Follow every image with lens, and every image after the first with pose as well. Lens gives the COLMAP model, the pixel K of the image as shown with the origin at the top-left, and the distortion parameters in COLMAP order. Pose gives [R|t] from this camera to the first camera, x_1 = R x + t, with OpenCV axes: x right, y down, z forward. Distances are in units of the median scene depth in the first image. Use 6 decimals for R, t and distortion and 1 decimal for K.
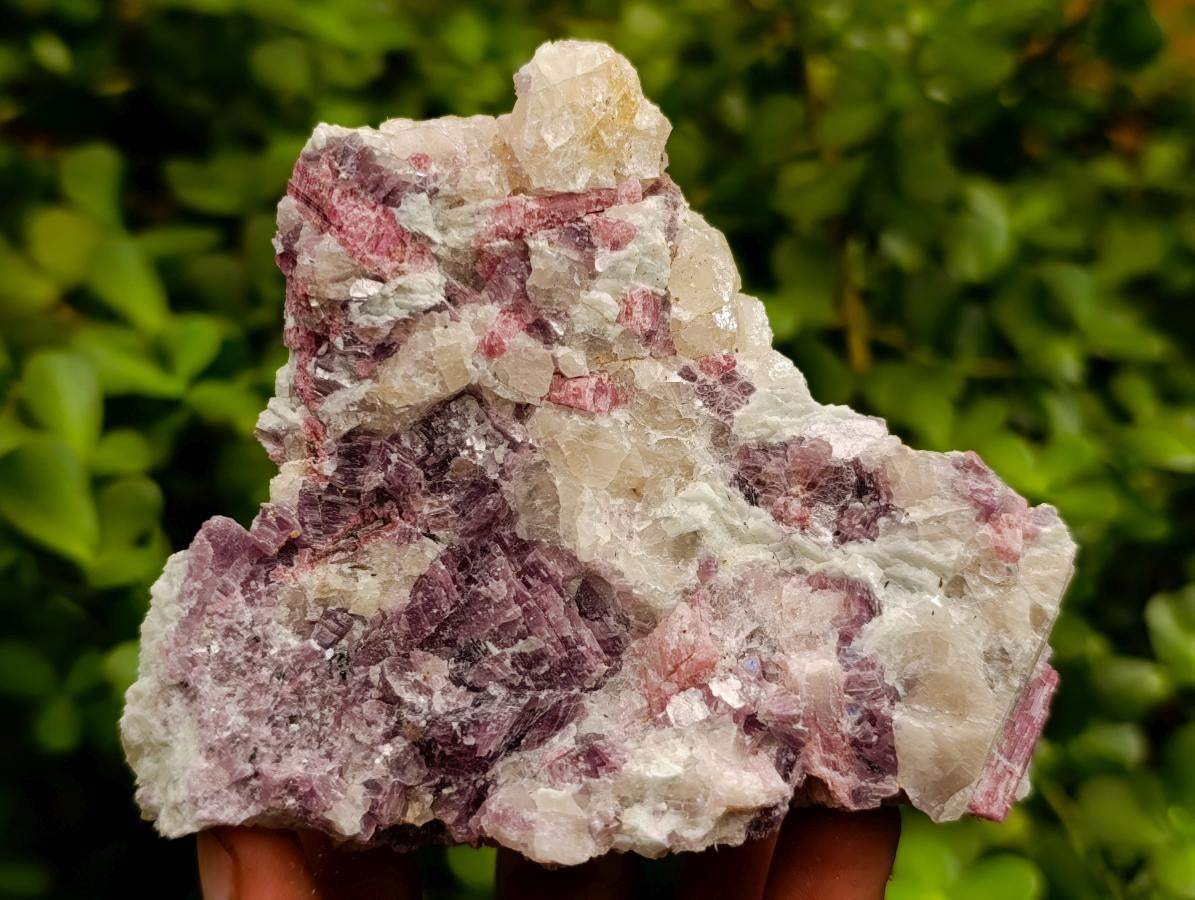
lens RADIAL K [[1805.9, 0, 630.7], [0, 1805.9, 448.1], [0, 0, 1]] dist [0.247785, -0.898308]
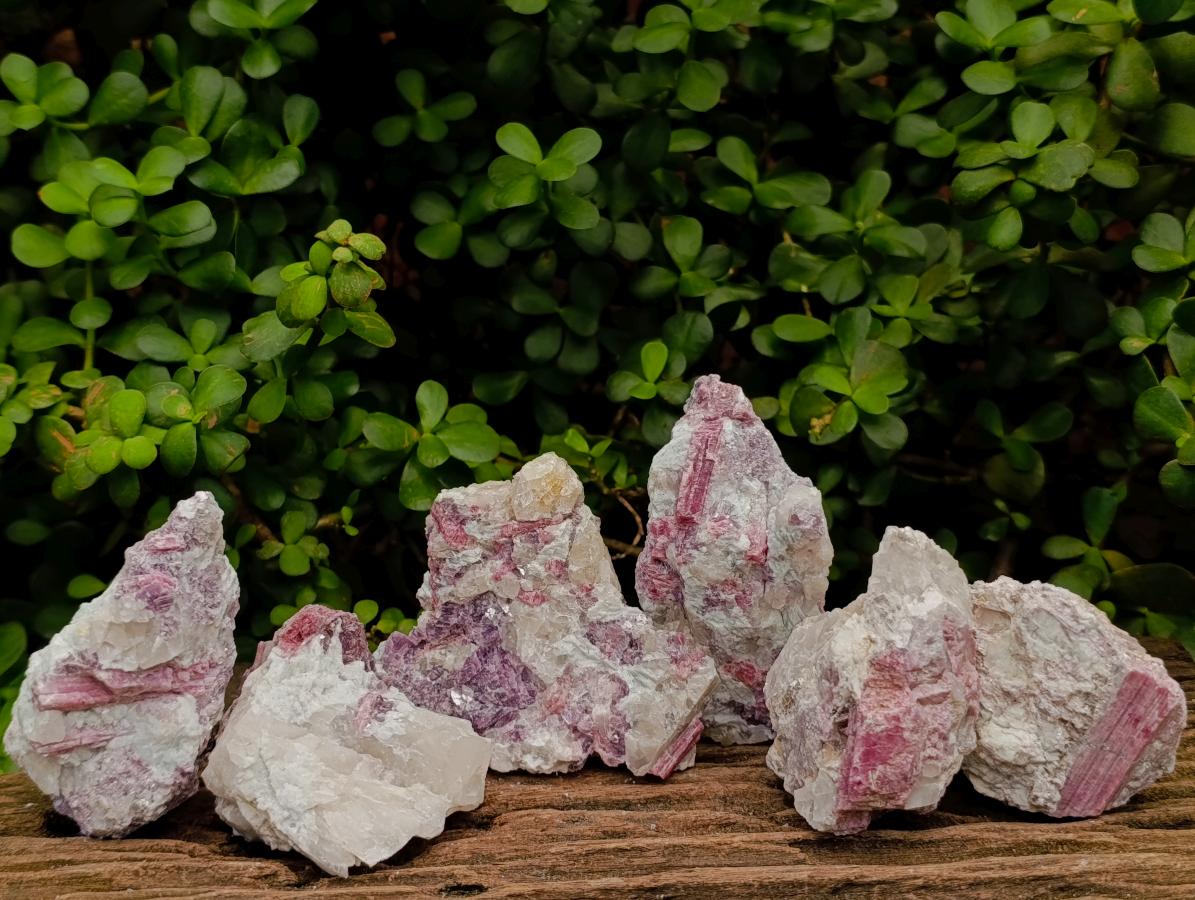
lens RADIAL K [[1805.9, 0, 630.7], [0, 1805.9, 448.1], [0, 0, 1]] dist [0.247785, -0.898308]
pose [[0.956859, 0.097039, -0.273869, 0.826123], [-0.062203, 0.989142, 0.133153, -0.613813], [0.283816, -0.110373, 0.952505, -1.470015]]
